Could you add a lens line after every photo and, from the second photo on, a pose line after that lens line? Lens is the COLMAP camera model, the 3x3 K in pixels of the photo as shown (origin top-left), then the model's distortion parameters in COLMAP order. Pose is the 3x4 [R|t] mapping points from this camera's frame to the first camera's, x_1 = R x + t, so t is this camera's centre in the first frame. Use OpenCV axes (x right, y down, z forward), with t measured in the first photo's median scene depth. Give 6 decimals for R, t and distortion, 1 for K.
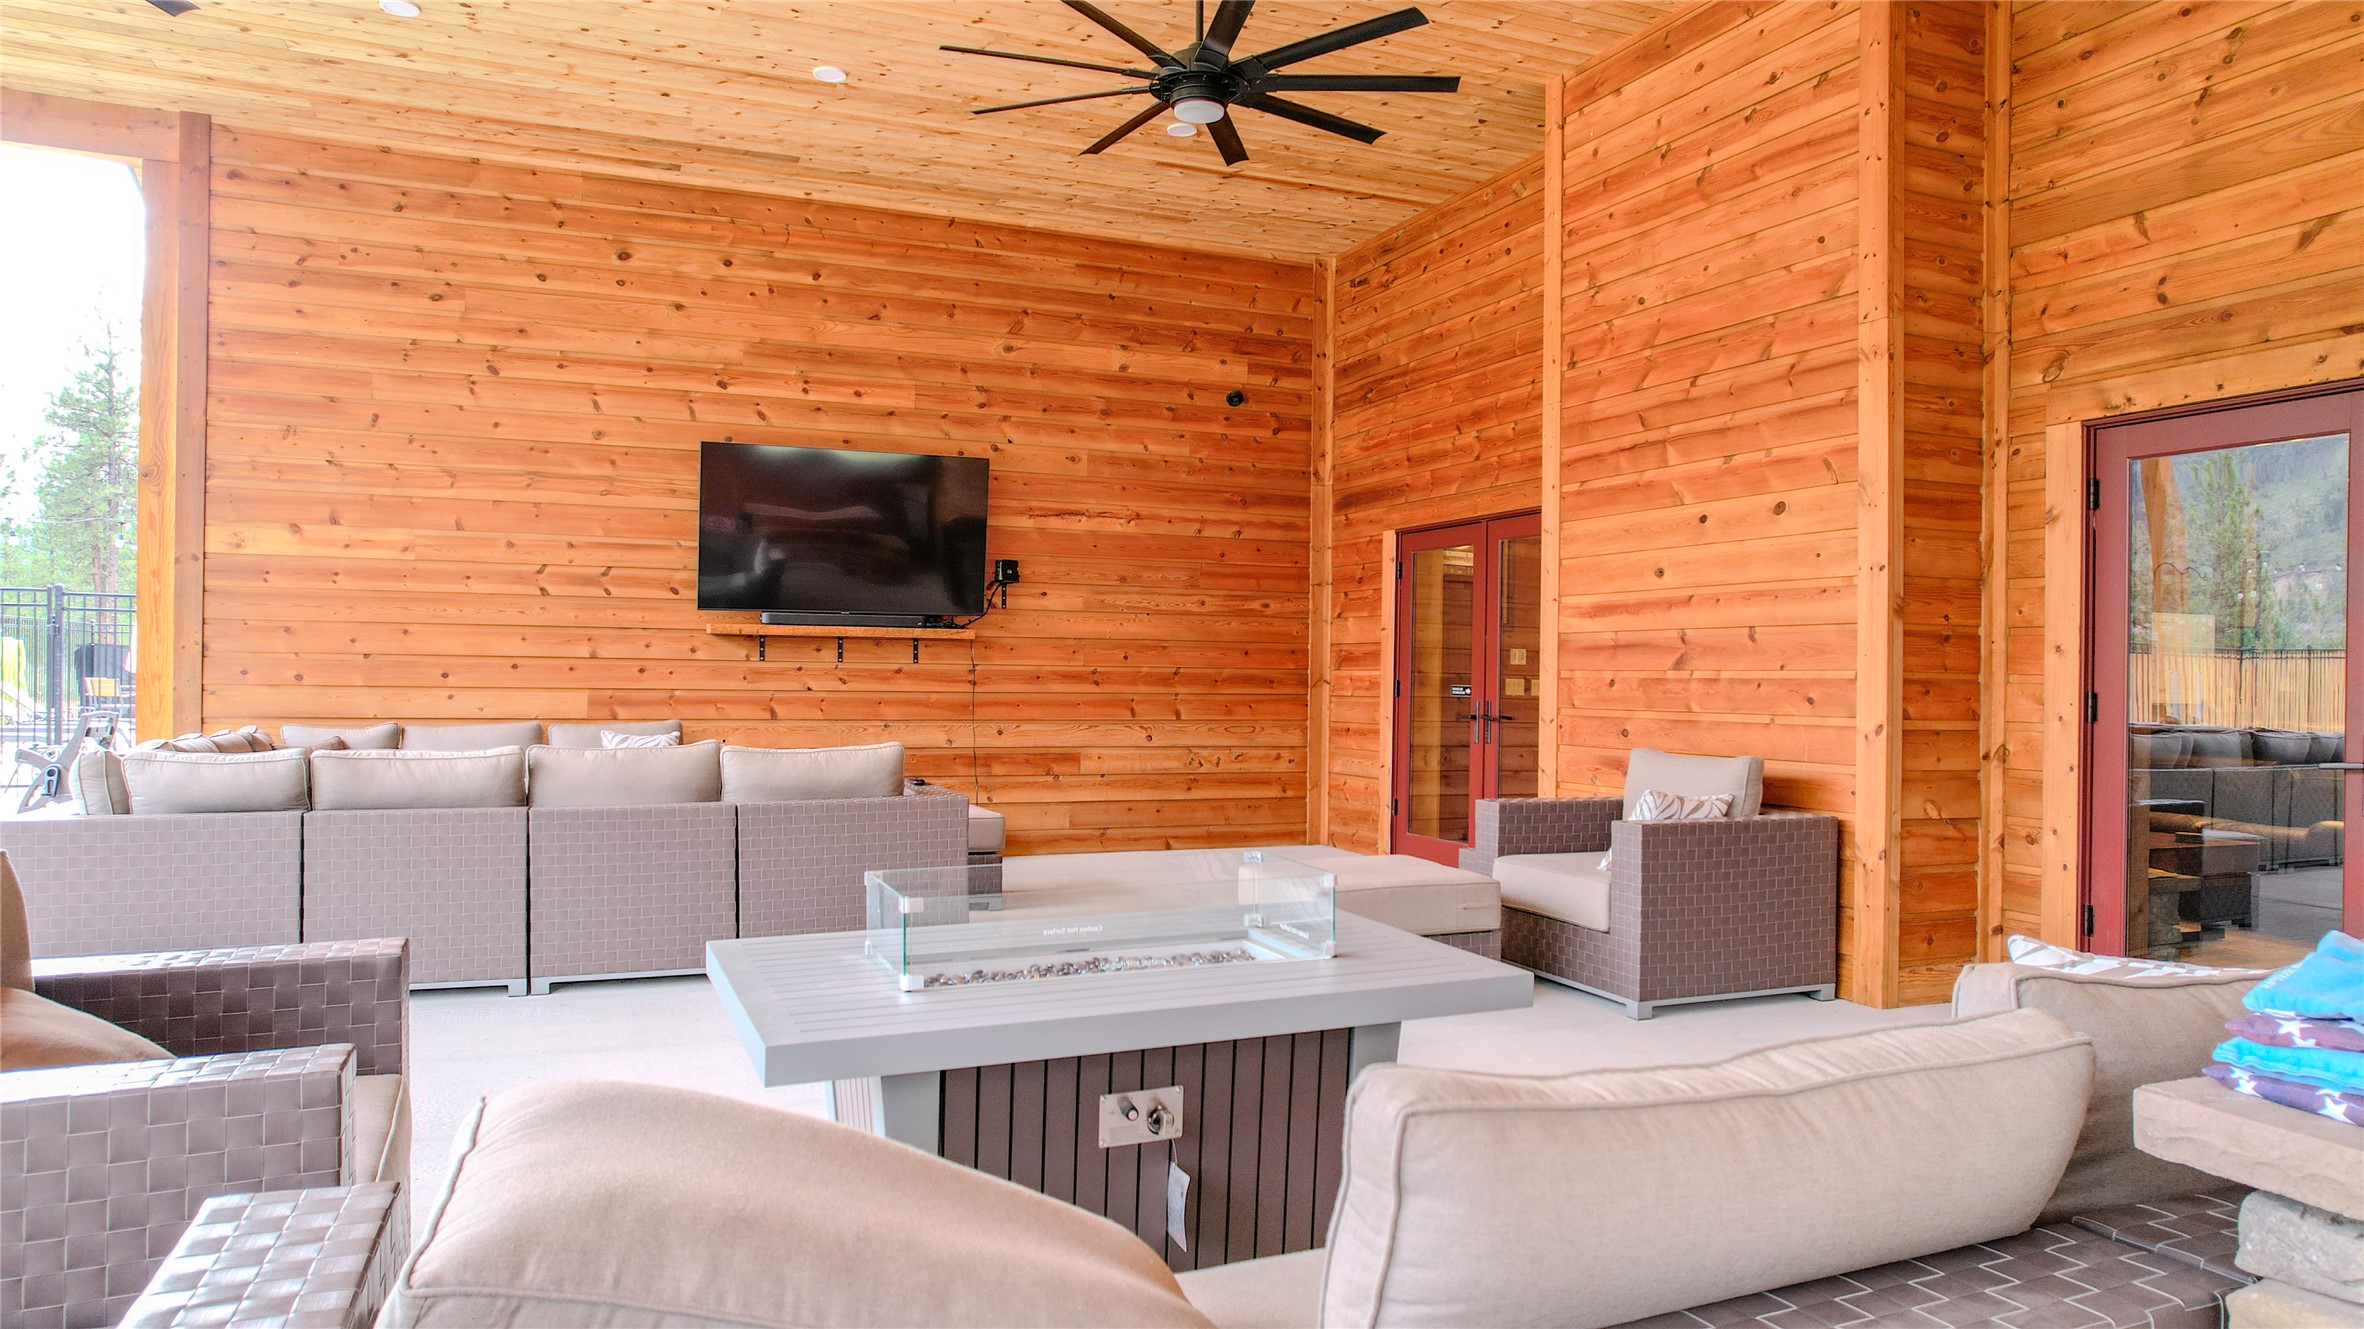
lens RADIAL K [[1505.2, 0, 1184.7], [0, 1505.2, 667.9], [0, 0, 1]] dist [-0.078496, 0.065940]
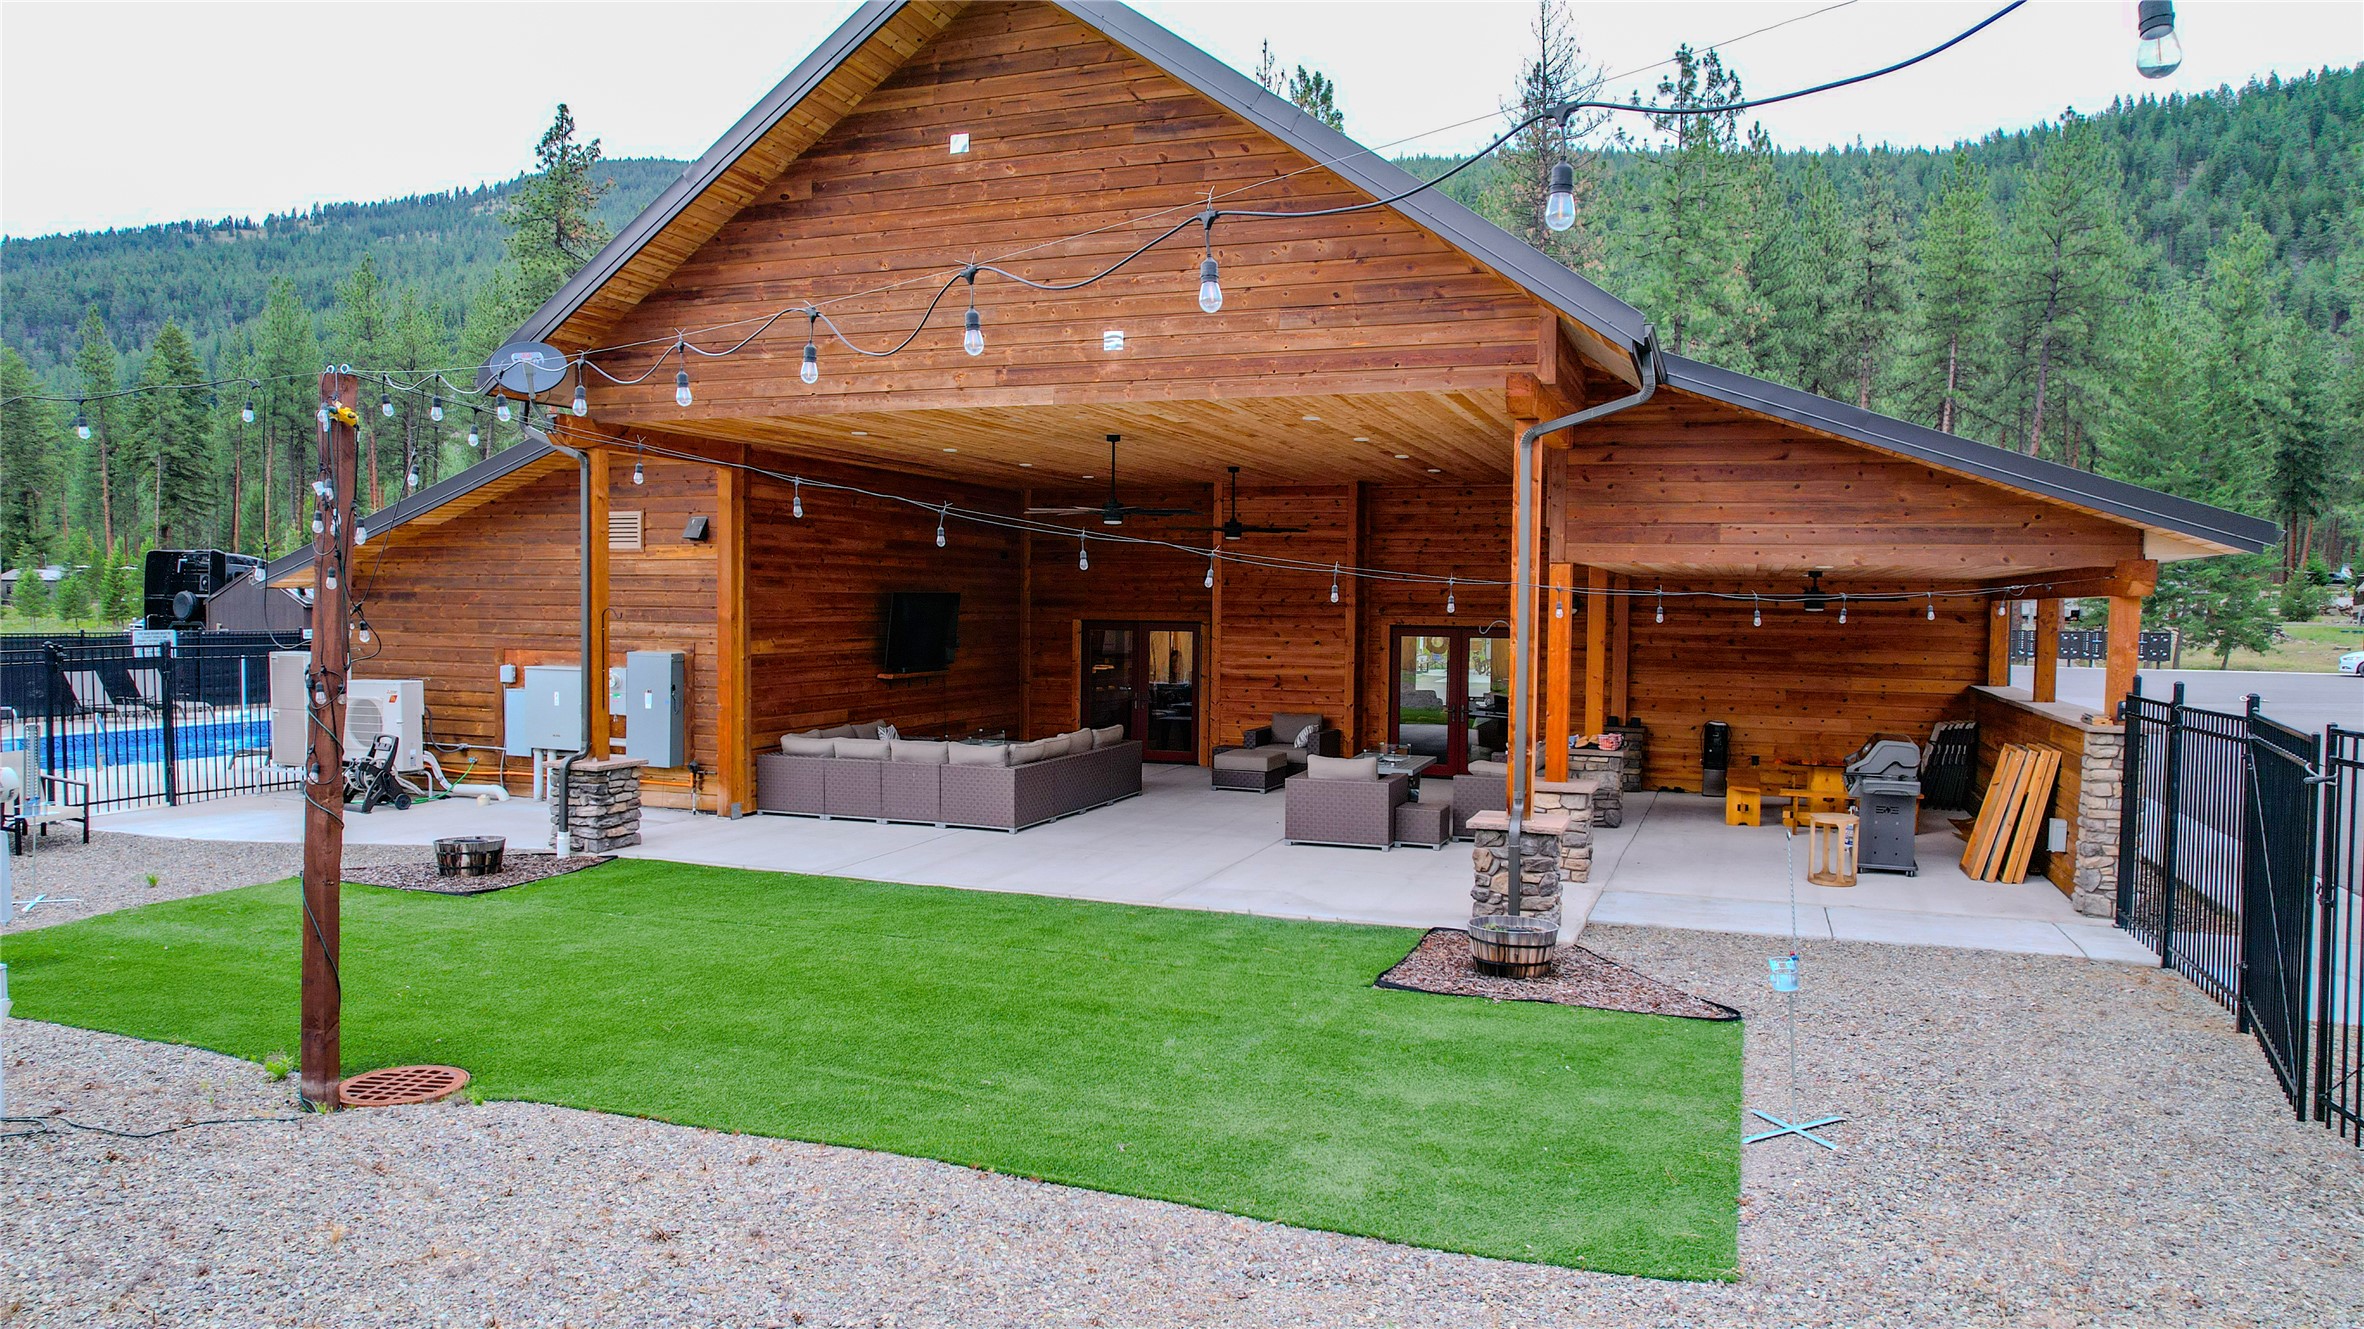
lens RADIAL K [[1505.2, 0, 1184.7], [0, 1505.2, 667.9], [0, 0, 1]] dist [-0.078496, 0.065940]
pose [[0.688965, -0.036682, 0.723866, -1.544428], [-0.005380, 0.998432, 0.055717, -0.157453], [-0.724775, -0.042281, 0.687687, -0.788059]]
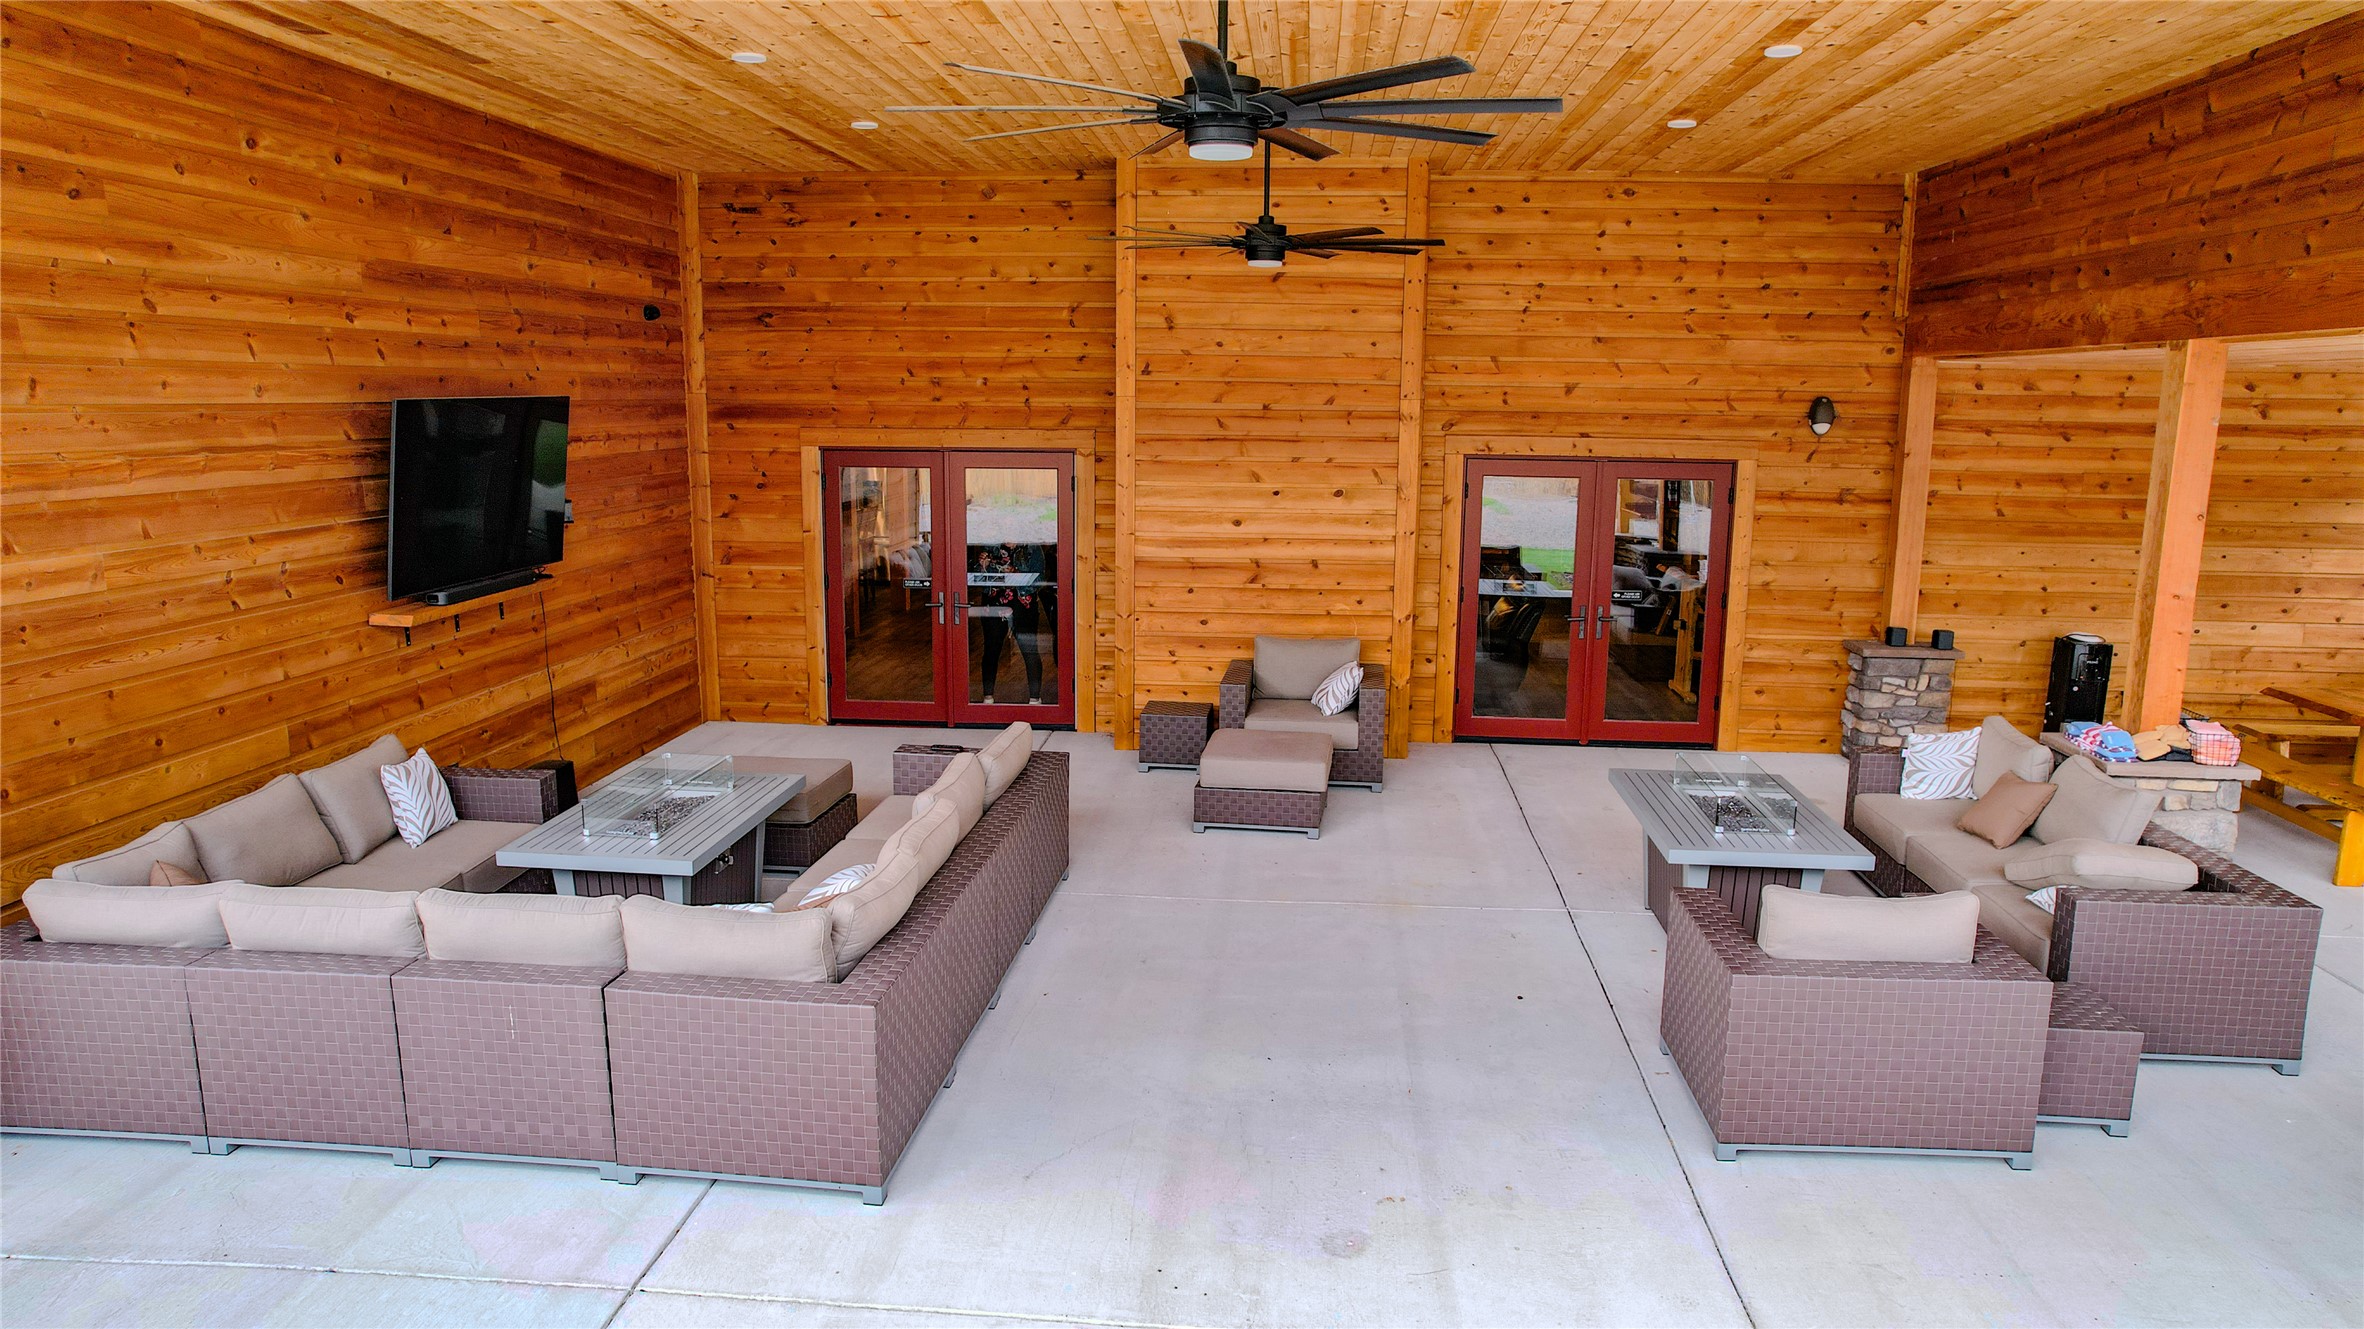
lens RADIAL K [[1505.2, 0, 1184.7], [0, 1505.2, 667.9], [0, 0, 1]] dist [-0.078496, 0.065940]
pose [[0.462578, -0.168614, 0.870397, -0.812452], [-0.006303, 0.981098, 0.193409, -0.158327], [-0.886556, -0.094953, 0.452771, 0.218320]]
